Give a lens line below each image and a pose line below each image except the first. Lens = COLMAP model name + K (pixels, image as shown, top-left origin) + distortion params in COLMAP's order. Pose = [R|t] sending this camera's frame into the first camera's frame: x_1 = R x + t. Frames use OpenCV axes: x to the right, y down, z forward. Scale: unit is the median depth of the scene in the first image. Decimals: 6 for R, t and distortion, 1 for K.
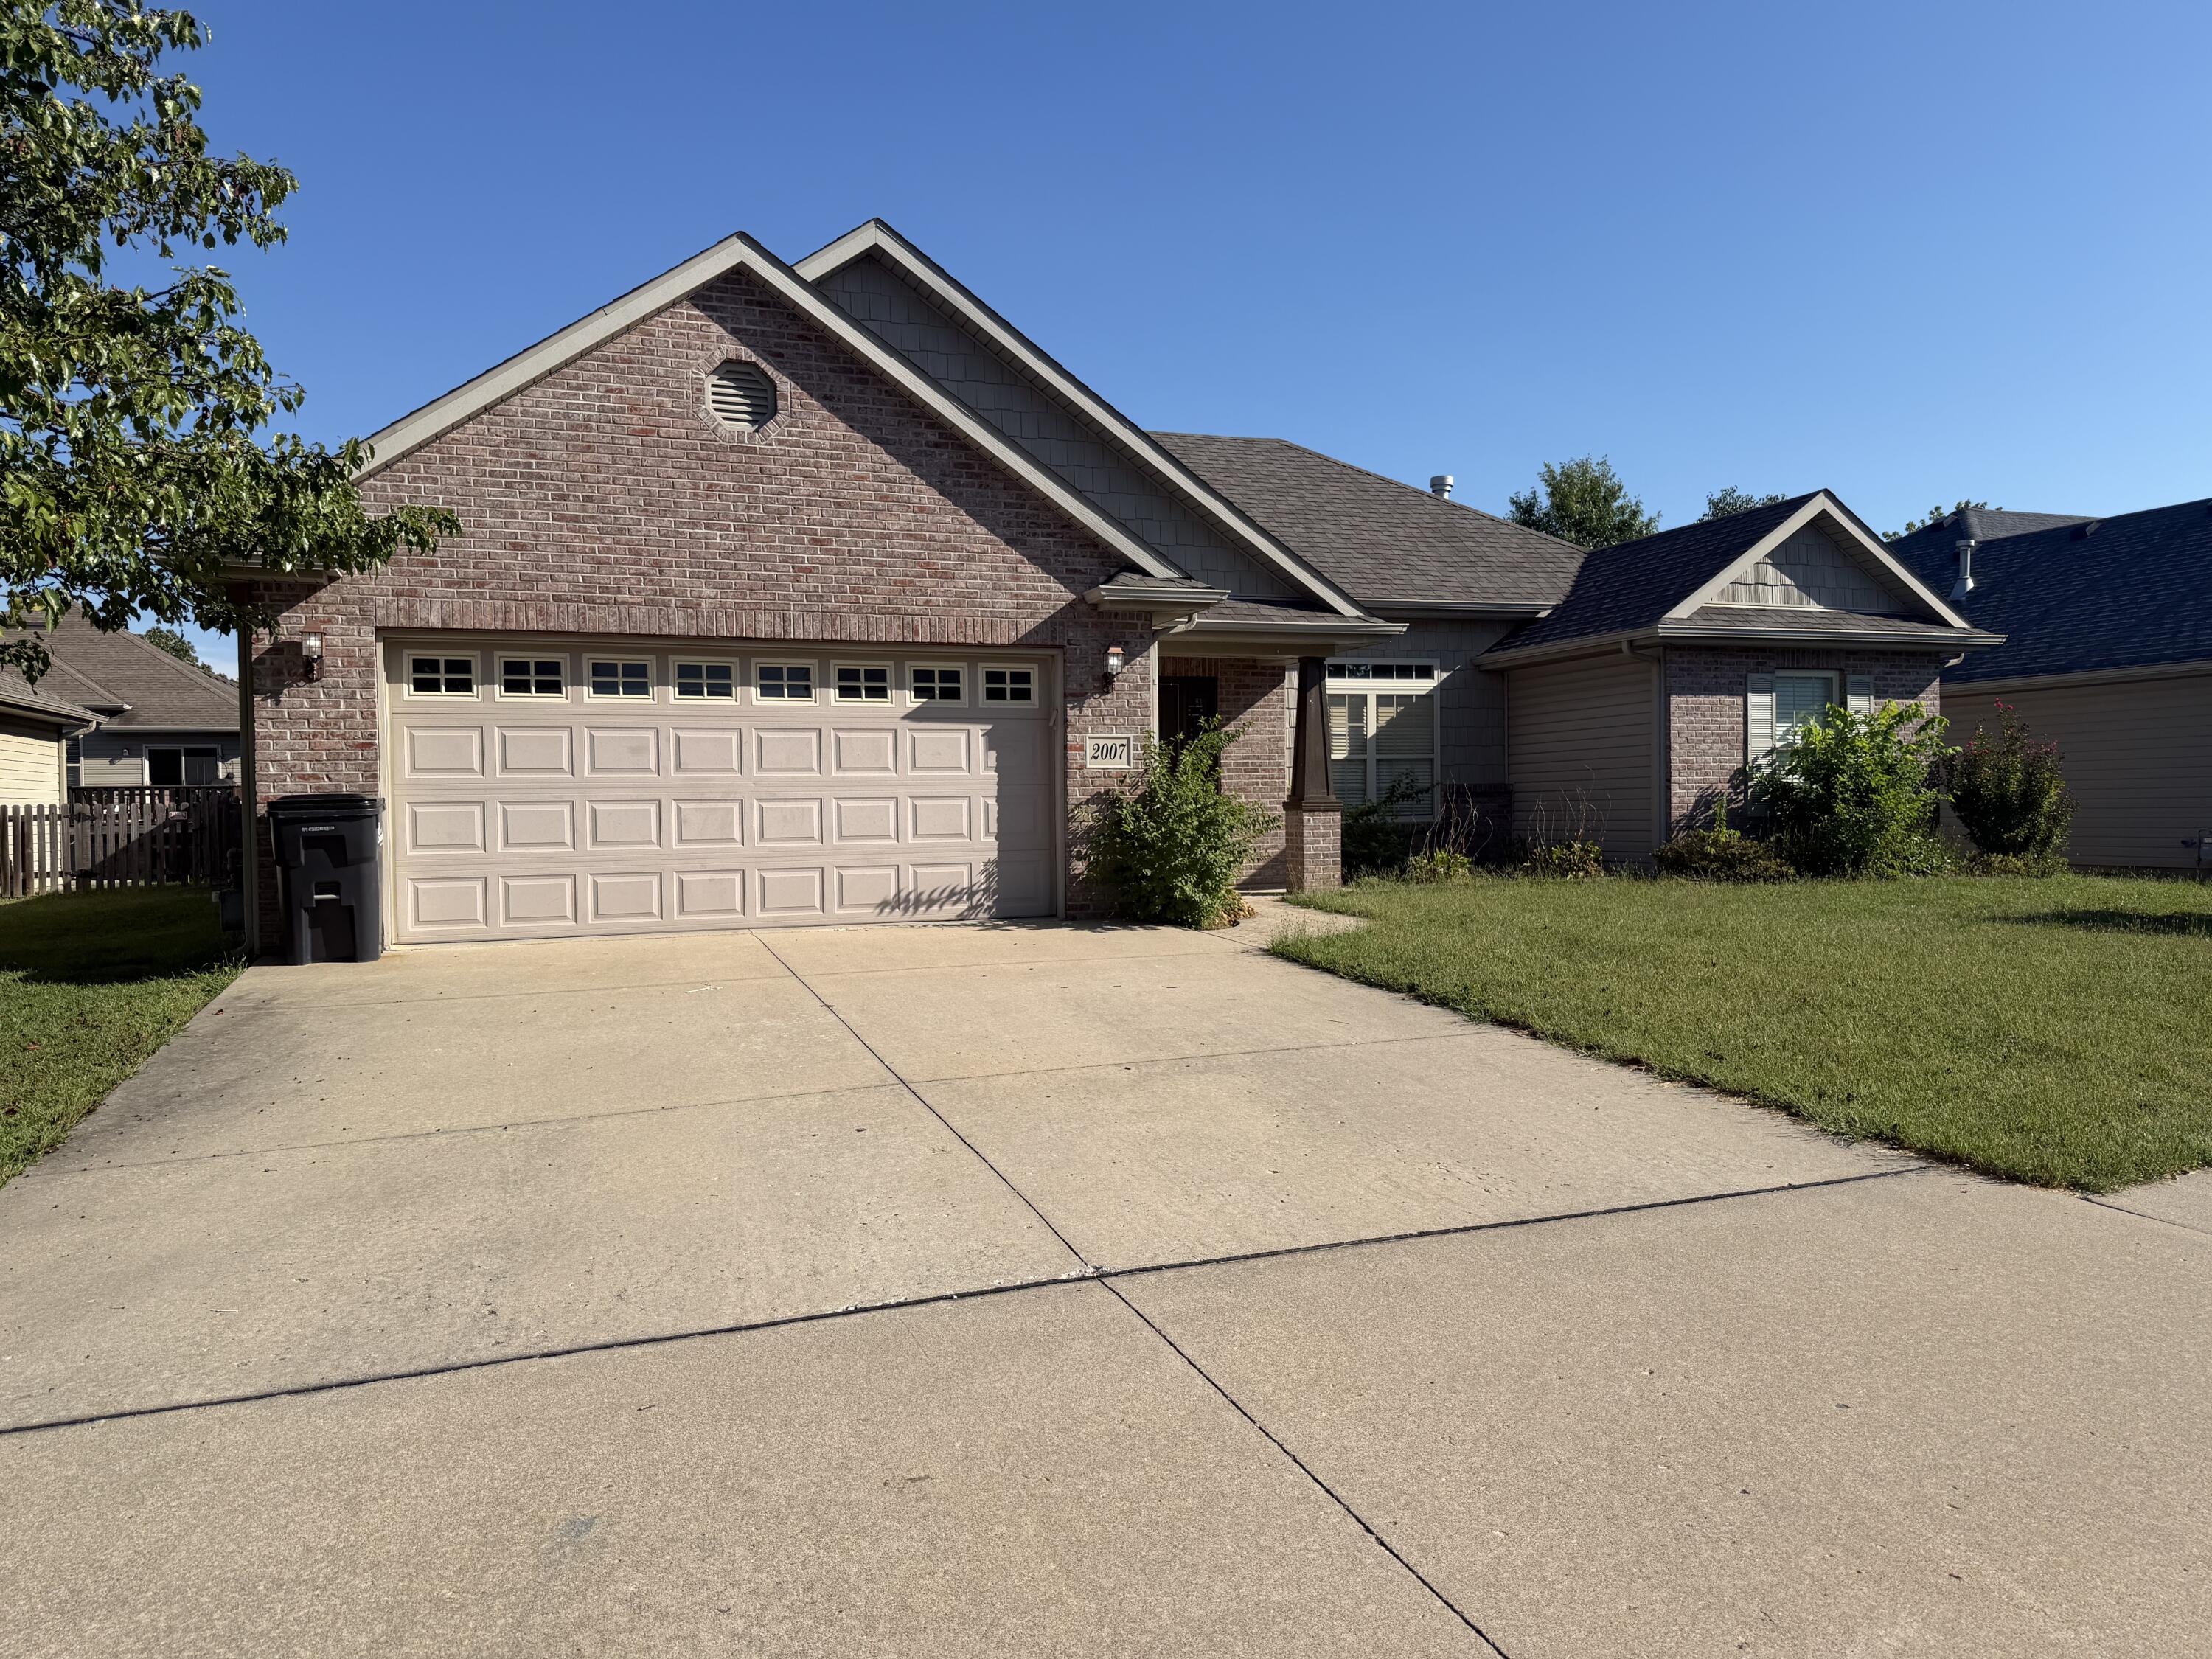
lens RADIAL K [[1519.4, 0, 1106.0], [0, 1519.4, 829.5], [0, 0, 1]] dist [0.188073, -0.324584]
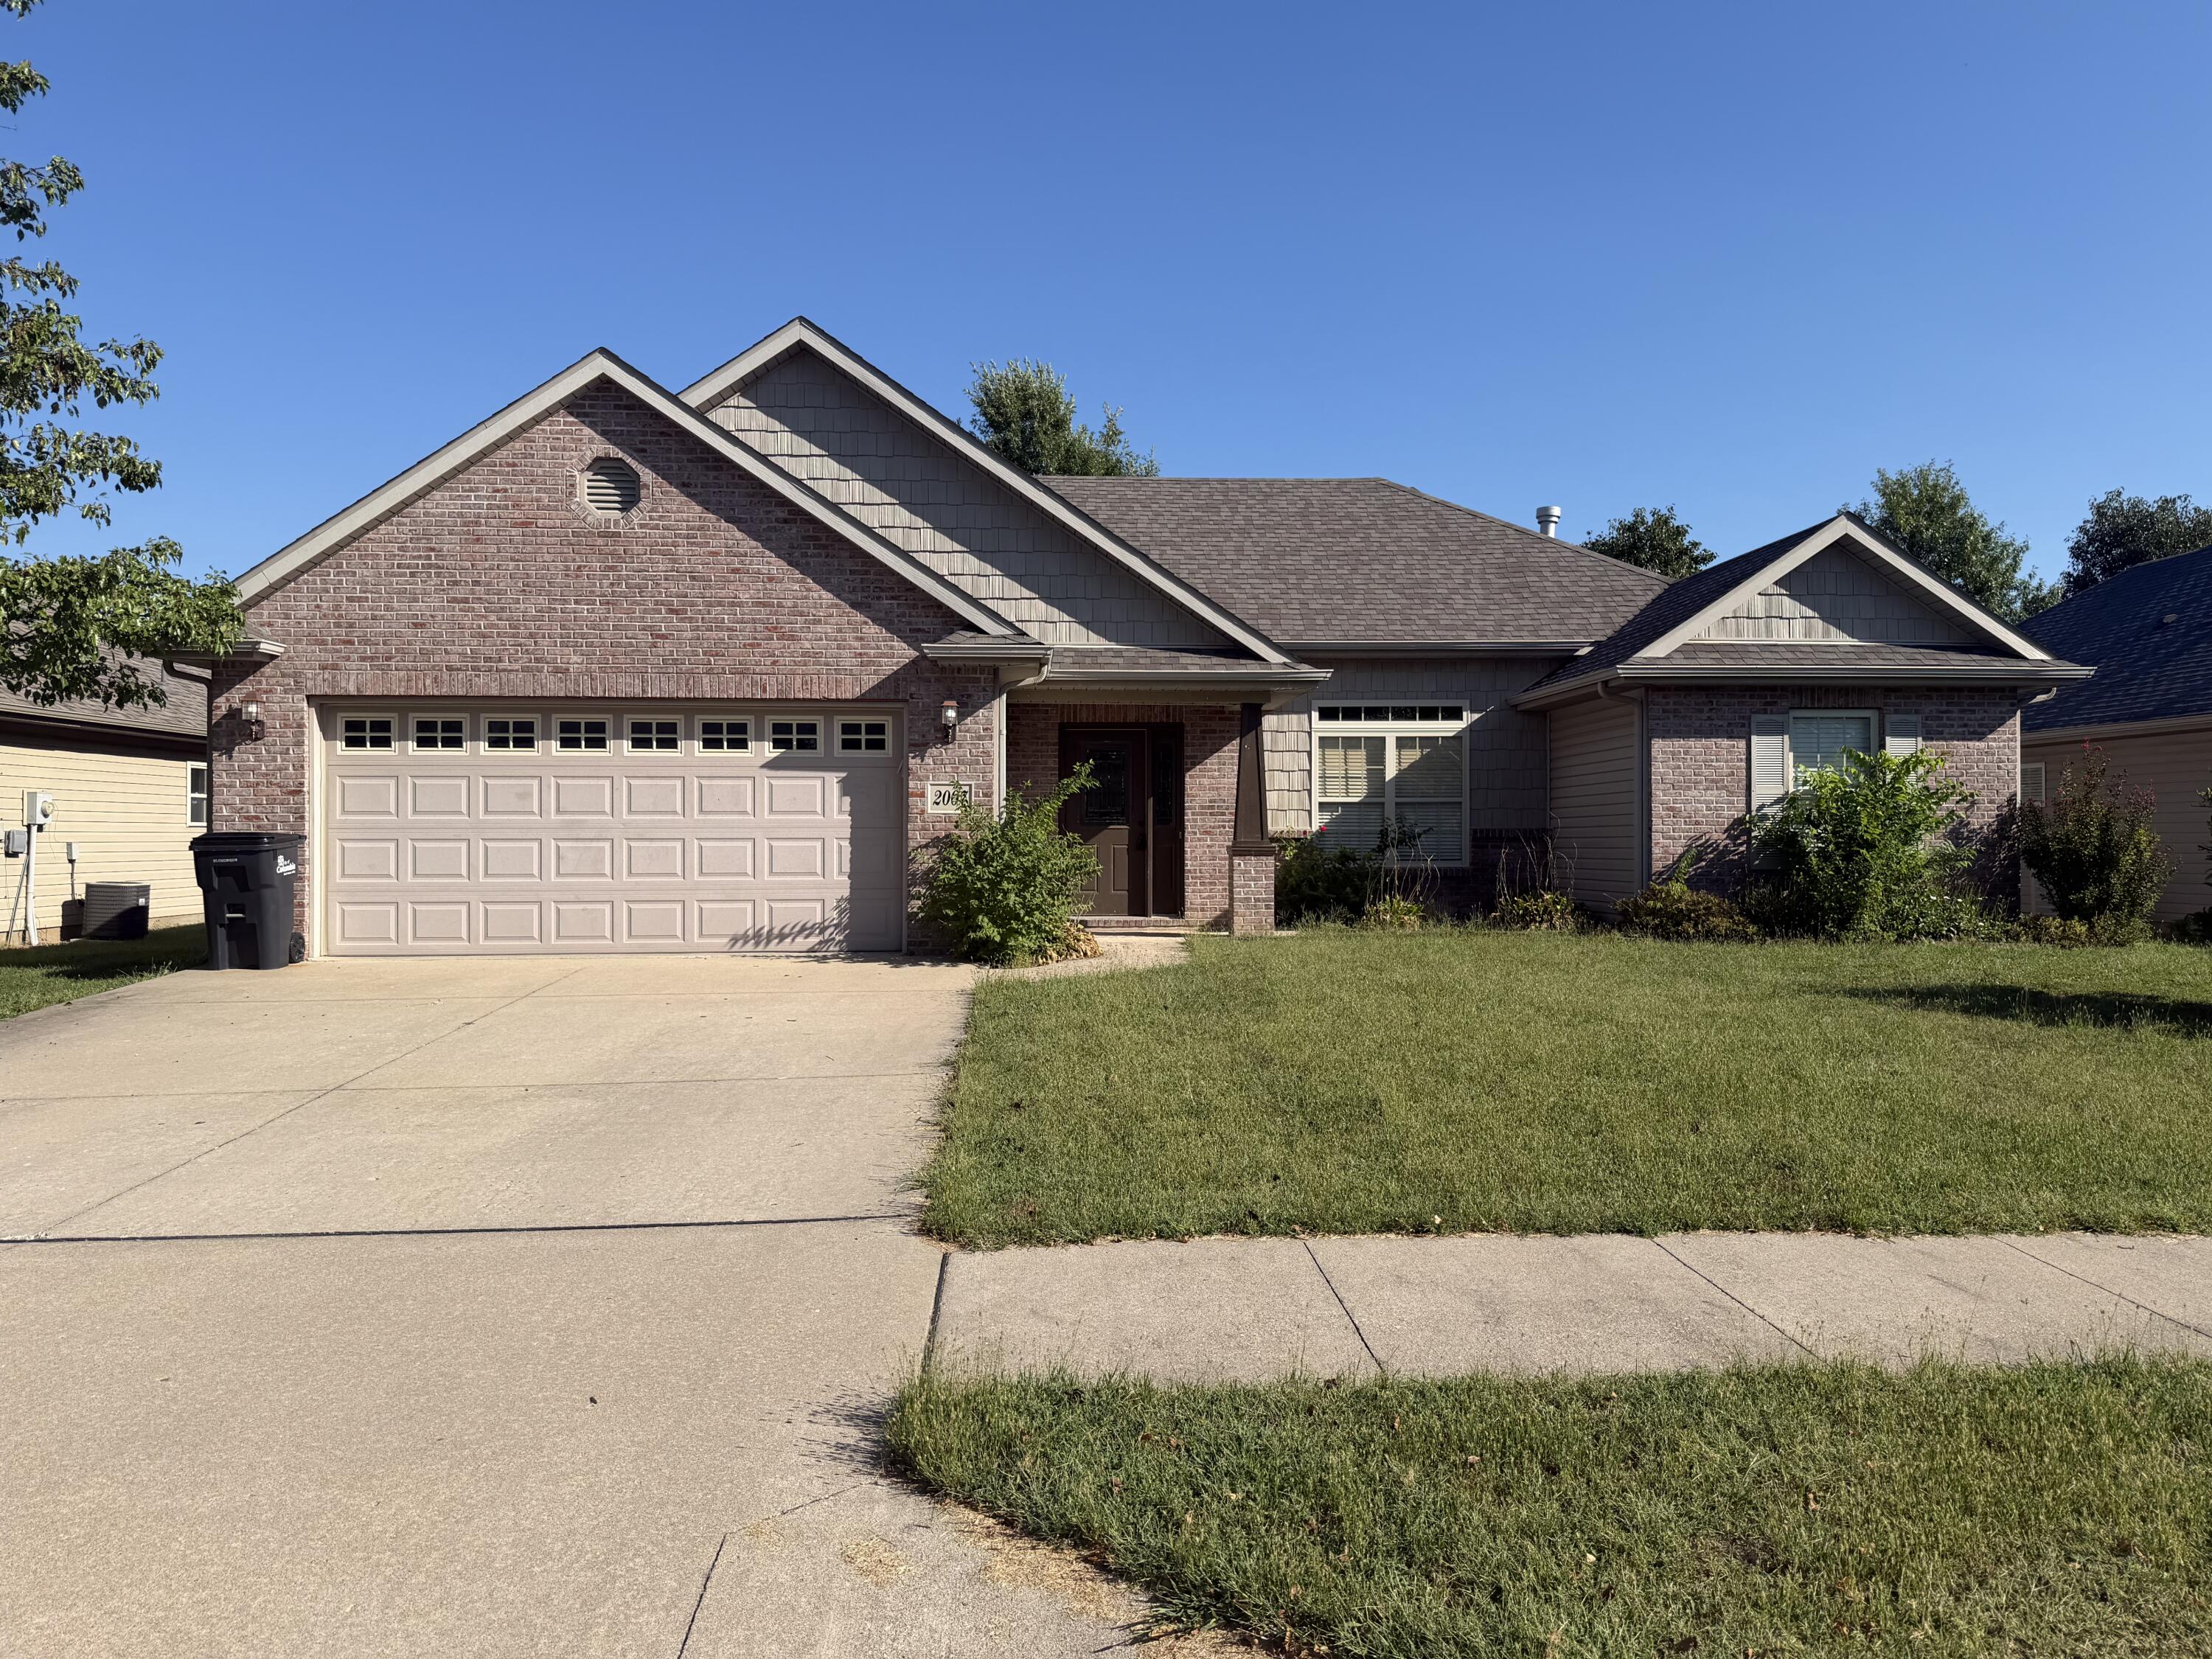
lens RADIAL K [[1519.4, 0, 1106.0], [0, 1519.4, 829.5], [0, 0, 1]] dist [0.188073, -0.324584]
pose [[0.957510, 0.011645, -0.288164, 0.421095], [-0.017427, 0.999695, -0.017505, -0.012483], [0.287872, 0.021783, 0.957421, 0.010552]]
